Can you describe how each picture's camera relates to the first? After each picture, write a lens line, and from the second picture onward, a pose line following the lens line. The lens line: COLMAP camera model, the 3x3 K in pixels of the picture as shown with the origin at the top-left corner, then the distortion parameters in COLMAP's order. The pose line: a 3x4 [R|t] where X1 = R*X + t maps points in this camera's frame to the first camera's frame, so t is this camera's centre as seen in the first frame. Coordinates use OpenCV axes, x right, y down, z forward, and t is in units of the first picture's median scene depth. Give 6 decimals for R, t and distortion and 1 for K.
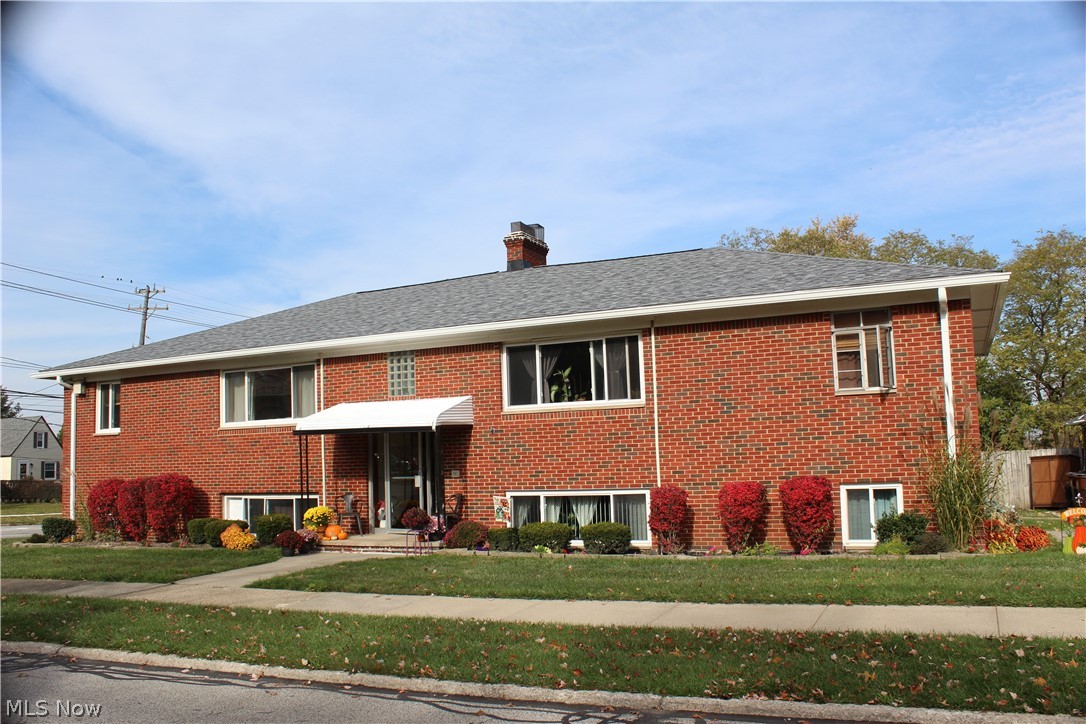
lens RADIAL K [[922.9, 0, 543.0], [0, 922.9, 362.0], [0, 0, 1]] dist [-0.171124, 0.156142]
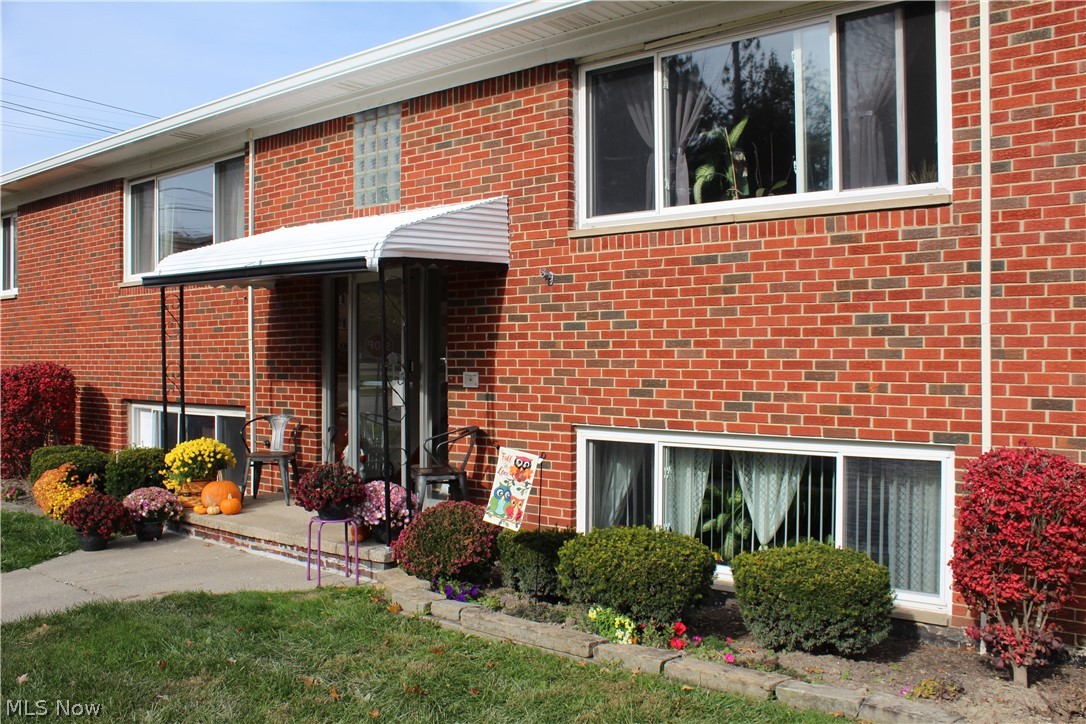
lens RADIAL K [[973.8, 0, 543.0], [0, 973.8, 362.0], [0, 0, 1]] dist [-0.162187, 0.170979]
pose [[0.967593, 0.033365, -0.250300, 0.052026], [-0.005132, 0.993626, 0.112609, 0.063540], [0.252462, -0.107675, 0.961597, 0.586108]]
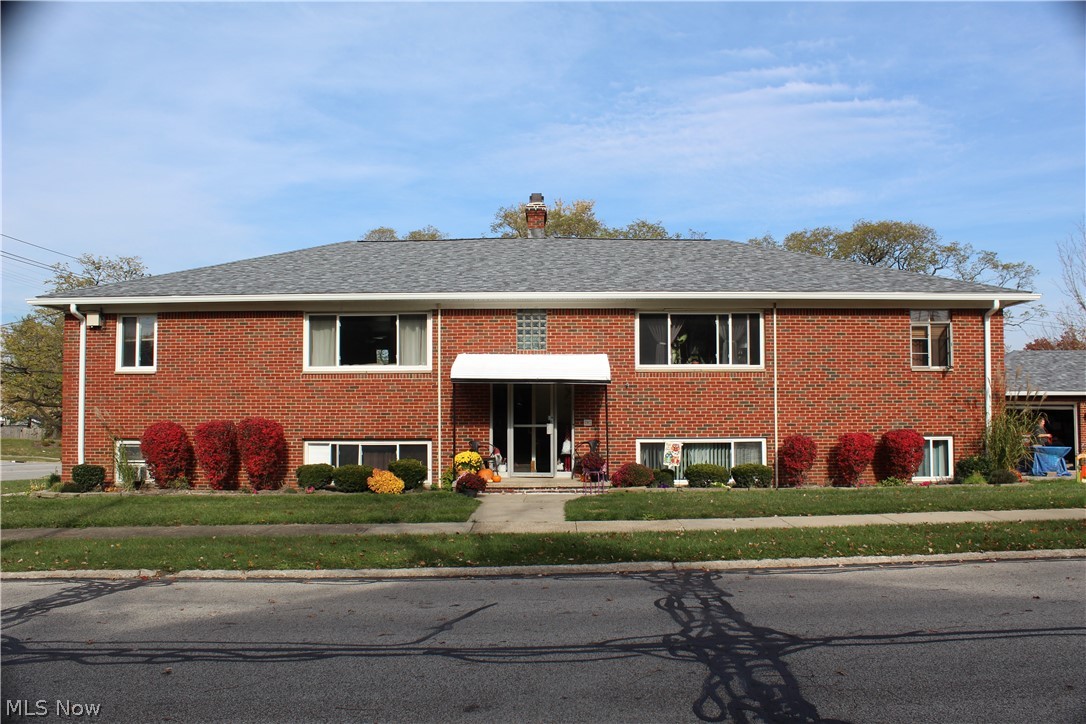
lens RADIAL K [[922.9, 0, 543.0], [0, 922.9, 362.0], [0, 0, 1]] dist [-0.171124, 0.156142]
pose [[0.906384, 0.052639, 0.419162, -0.634355], [-0.069525, 0.997264, 0.025101, 0.023965], [-0.416694, -0.051893, 0.907564, 0.006417]]
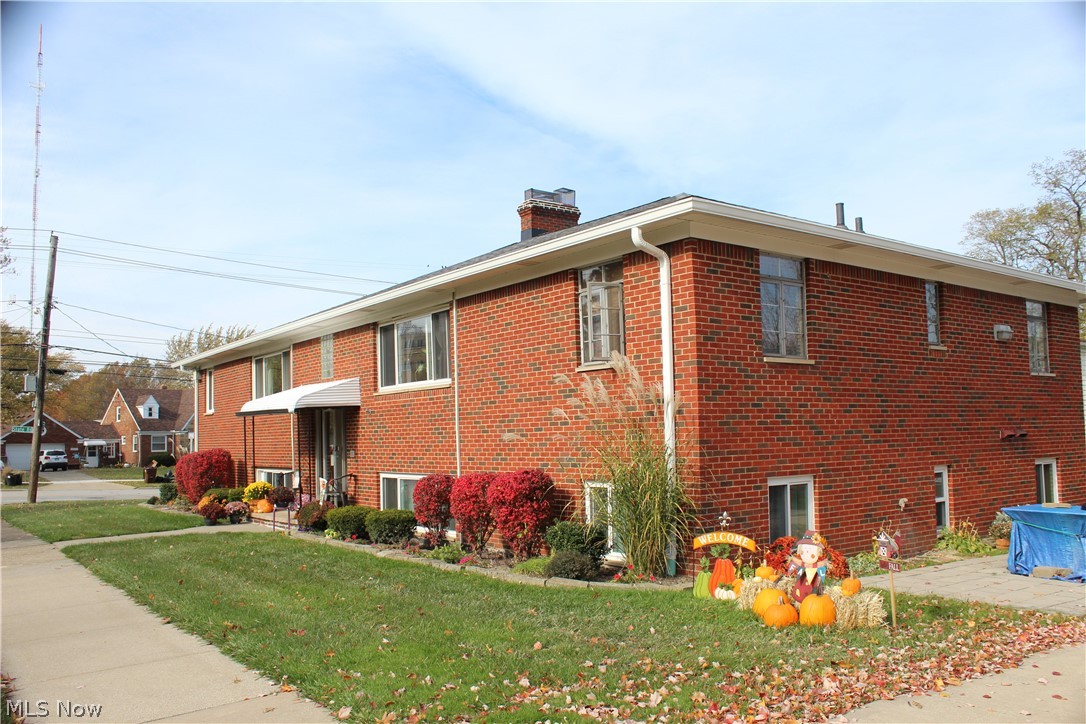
lens RADIAL K [[922.9, 0, 543.0], [0, 922.9, 362.0], [0, 0, 1]] dist [-0.171124, 0.156142]
pose [[0.878256, -0.029908, -0.477254, 0.589885], [0.047603, 0.998553, 0.025026, 0.004998], [0.475815, -0.044698, 0.878409, 0.220904]]
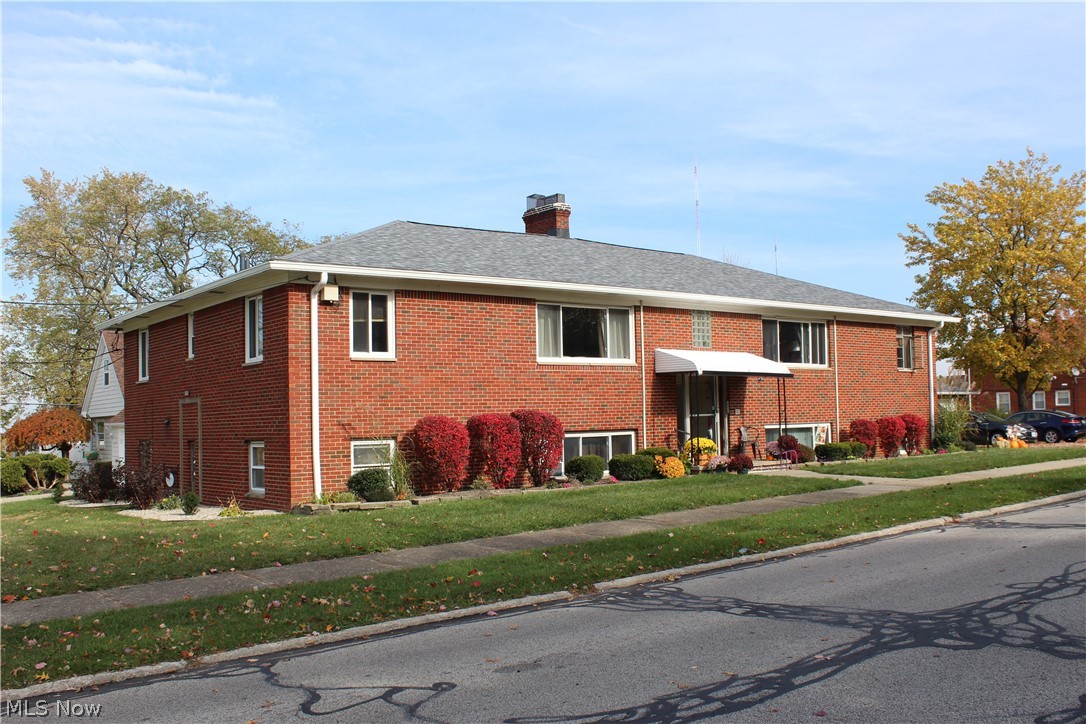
lens RADIAL K [[1037.6, 0, 543.0], [0, 1037.6, 362.0], [0, 0, 1]] dist [-0.113452, 0.000219]
pose [[0.444176, 0.073585, 0.892912, -1.549052], [-0.084086, 0.995646, -0.040224, 0.136367], [-0.891985, -0.057215, 0.448430, 0.612360]]
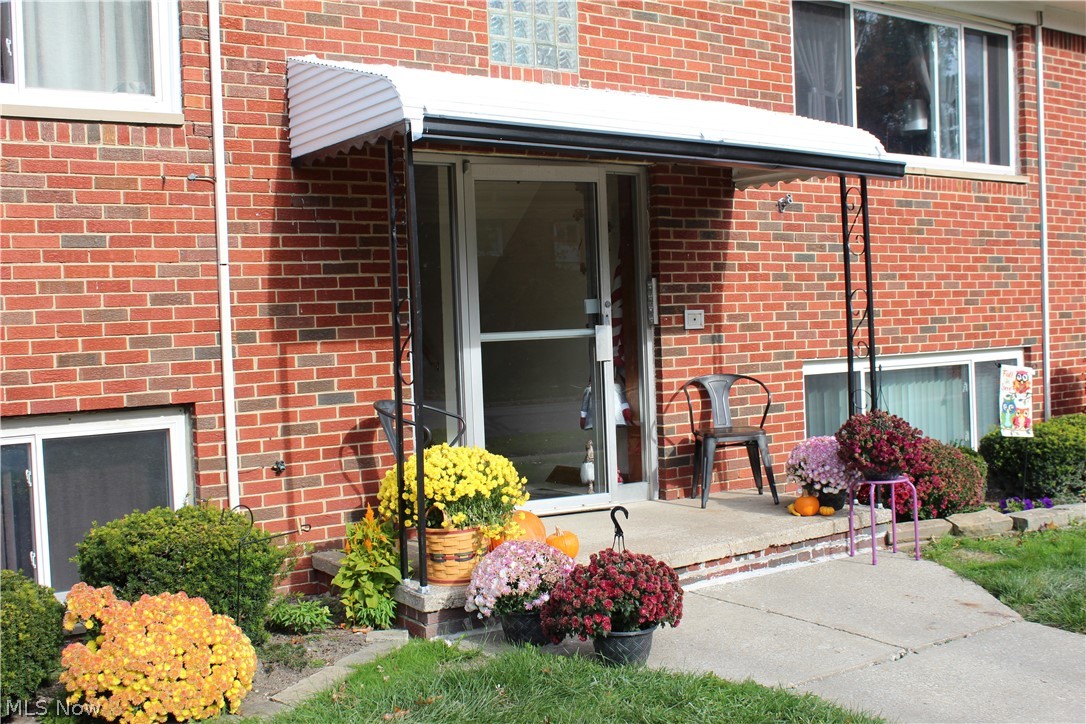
lens RADIAL K [[1166.5, 0, 543.0], [0, 1166.5, 362.0], [0, 0, 1]] dist [-0.087731, 0.047130]
pose [[0.507885, -0.010825, 0.861357, -0.516889], [-0.067317, 0.996364, 0.052214, 0.121311], [-0.858791, -0.084503, 0.505309, 0.844177]]
